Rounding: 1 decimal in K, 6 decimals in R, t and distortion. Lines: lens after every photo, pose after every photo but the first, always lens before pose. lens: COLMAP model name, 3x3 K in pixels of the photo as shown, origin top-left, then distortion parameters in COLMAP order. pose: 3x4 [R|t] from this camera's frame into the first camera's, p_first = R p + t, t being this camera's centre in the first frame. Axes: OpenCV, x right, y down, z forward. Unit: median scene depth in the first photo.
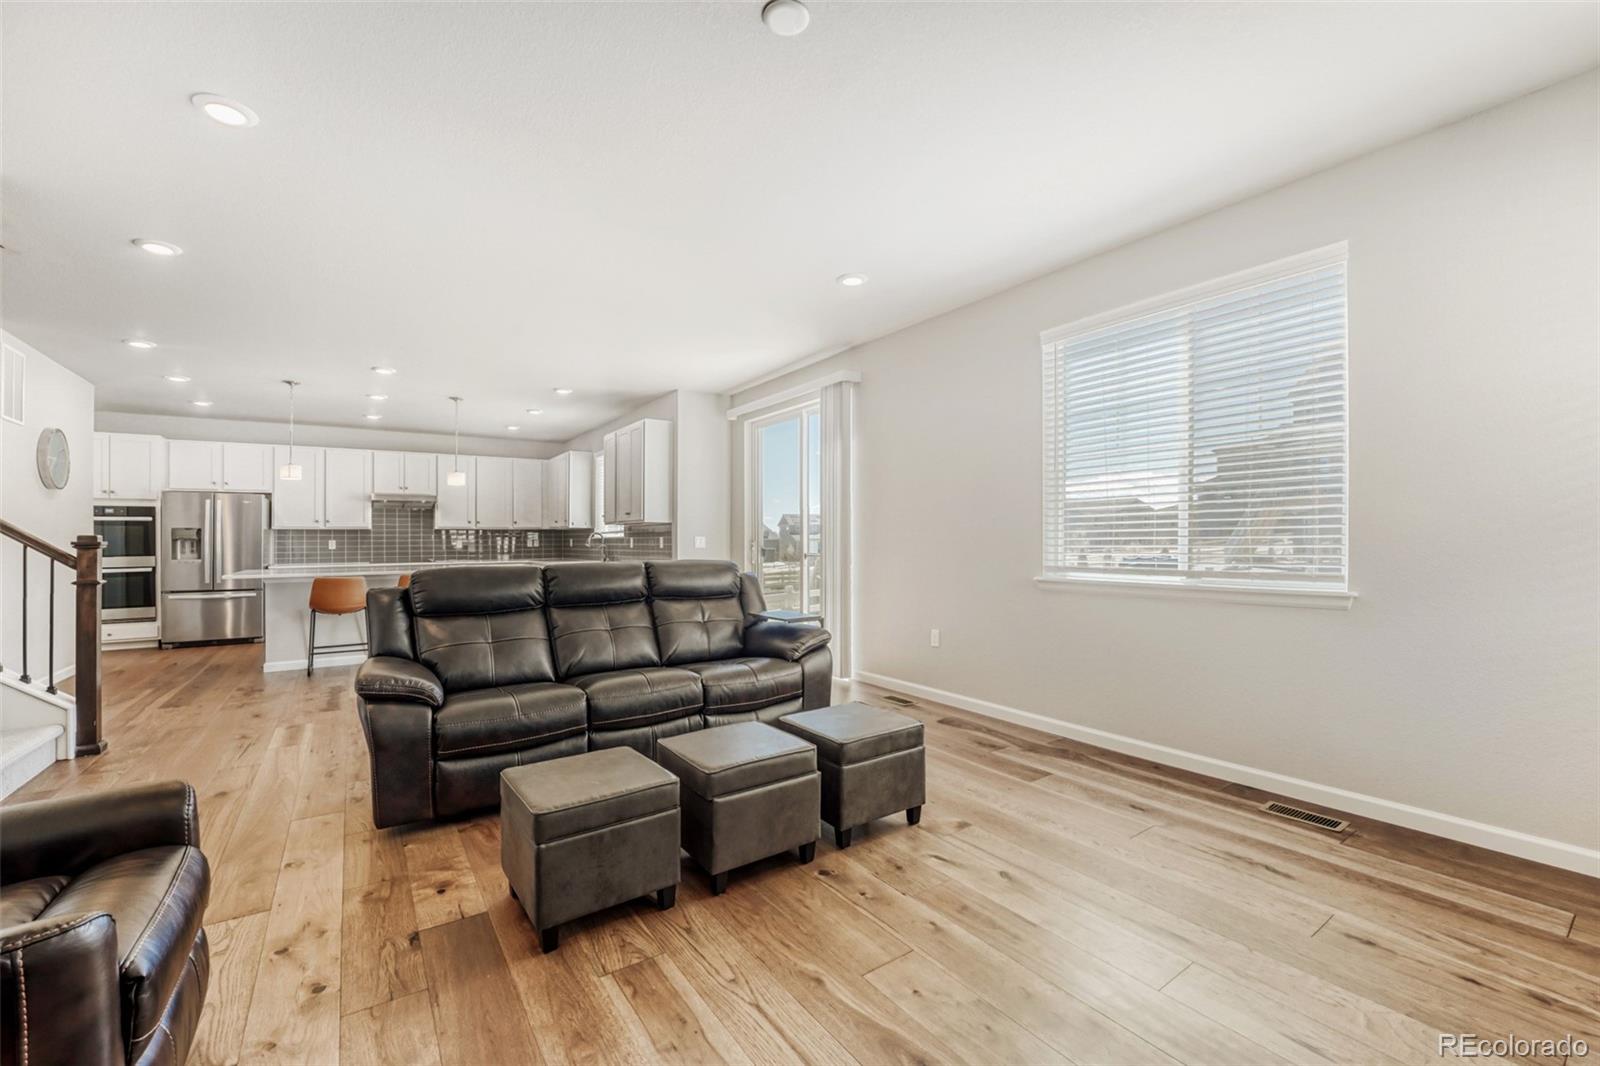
lens RADIAL K [[654.6, 0, 809.2], [0, 654.6, 530.2], [0, 0, 1]] dist [-0.026474, 0.005136]
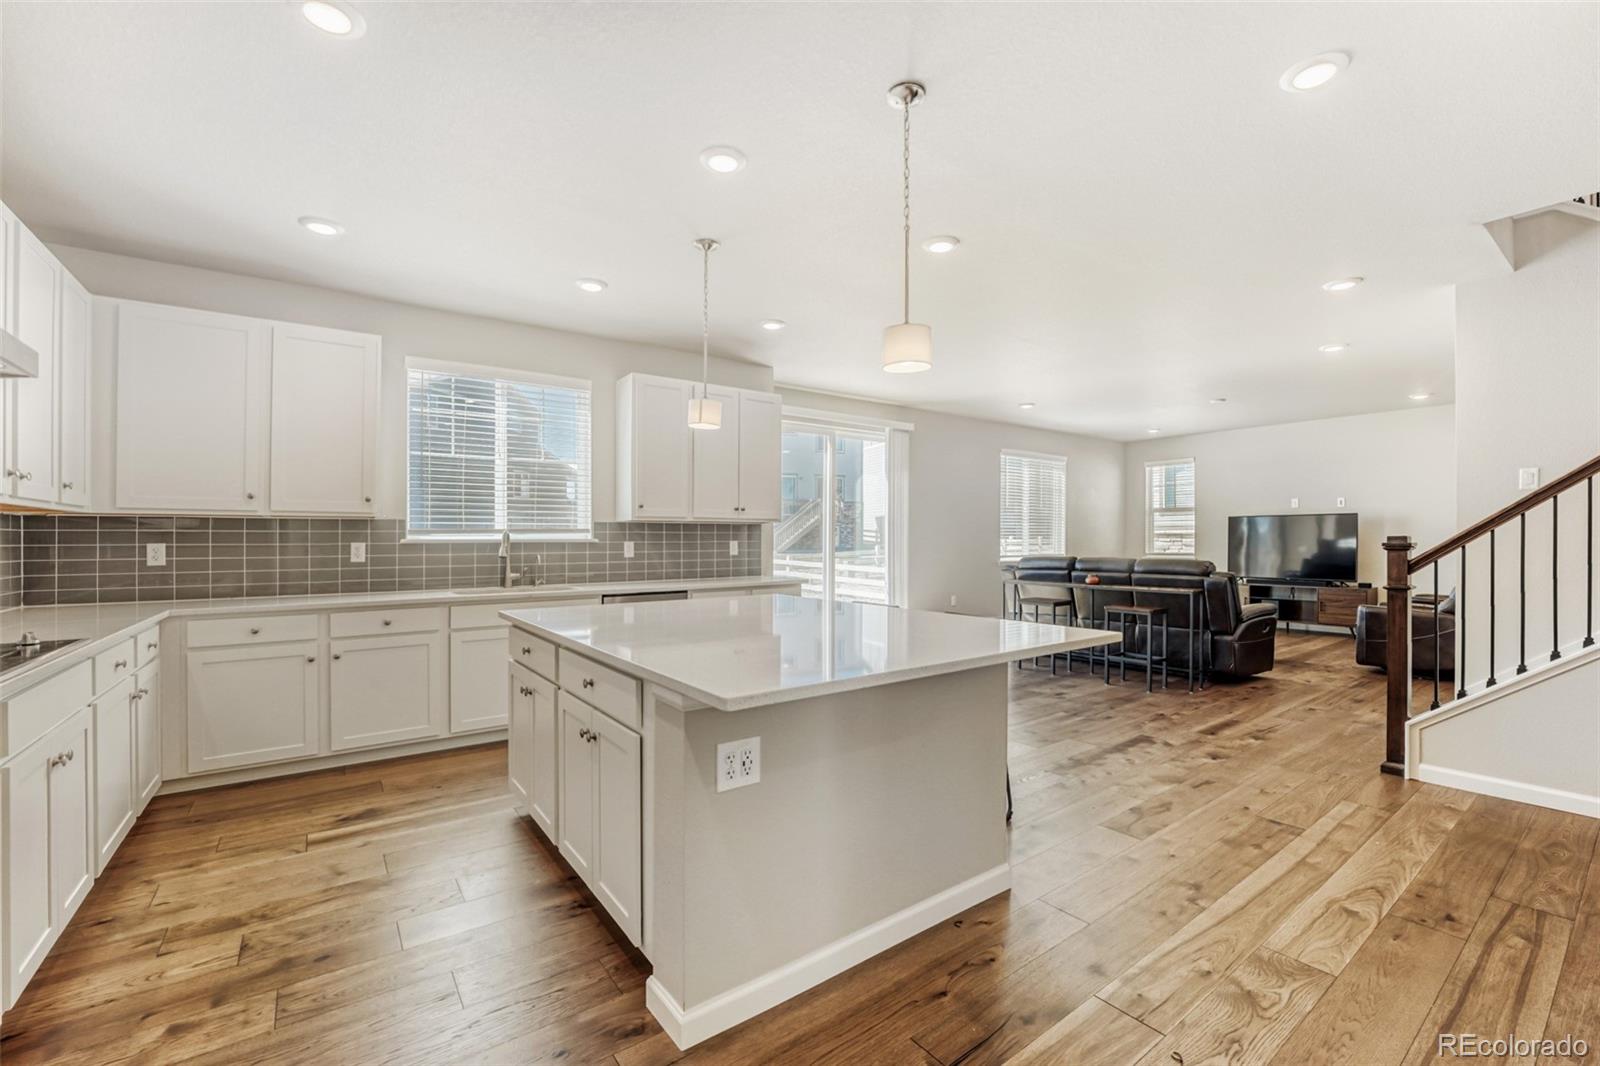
lens RADIAL K [[663.2, 0, 809.2], [0, 663.2, 536.2], [0, 0, 1]] dist [-0.022102, 0.000141]
pose [[-0.020704, 0.013380, 0.999696, -0.925424], [-0.010279, 0.999855, -0.013595, 0.013590], [-0.999733, -0.010558, -0.020563, 0.845934]]
